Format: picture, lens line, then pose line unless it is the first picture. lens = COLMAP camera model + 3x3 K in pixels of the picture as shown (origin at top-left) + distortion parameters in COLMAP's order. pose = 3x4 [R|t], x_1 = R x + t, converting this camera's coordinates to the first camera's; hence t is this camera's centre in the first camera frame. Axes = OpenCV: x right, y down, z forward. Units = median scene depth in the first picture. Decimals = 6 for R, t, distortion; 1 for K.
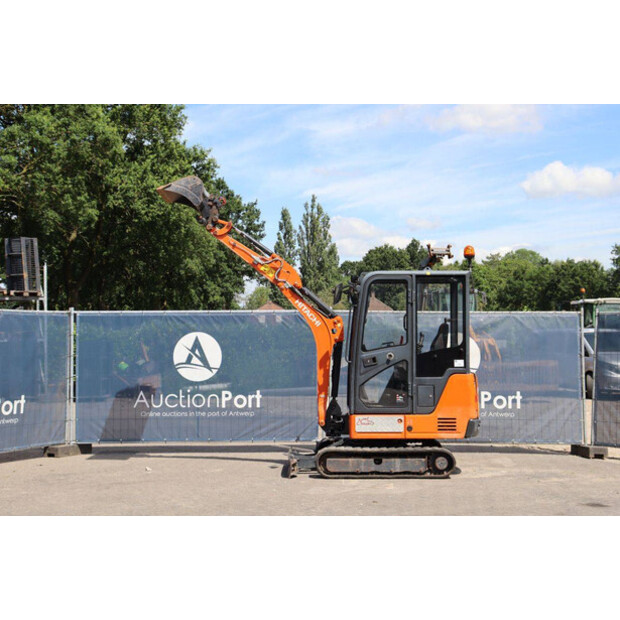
lens RADIAL K [[984.6, 0, 310.0], [0, 984.6, 310.0], [0, 0, 1]] dist [0.090142, 0.301577]
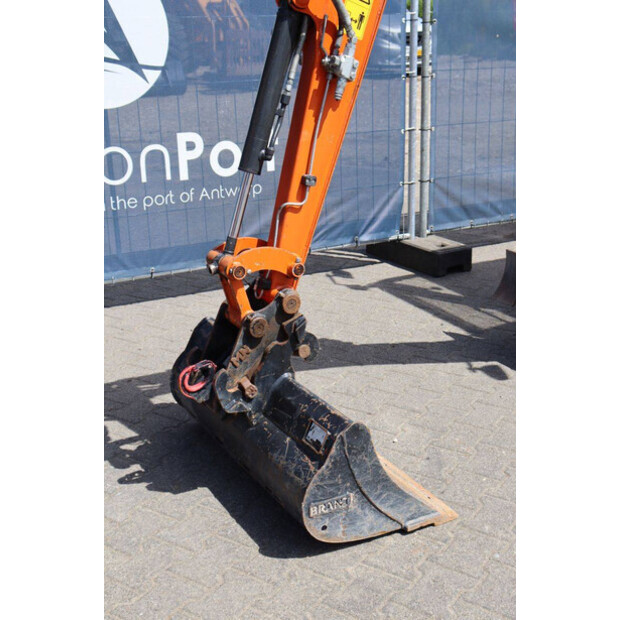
lens RADIAL K [[886.8, 0, 310.0], [0, 886.8, 310.0], [0, 0, 1]] dist [0.048866, 0.147231]
pose [[0.877374, -0.160007, 0.452341, -0.203272], [-0.008418, 0.937478, 0.347943, 0.030479], [-0.479733, -0.309084, 0.821172, 0.702340]]
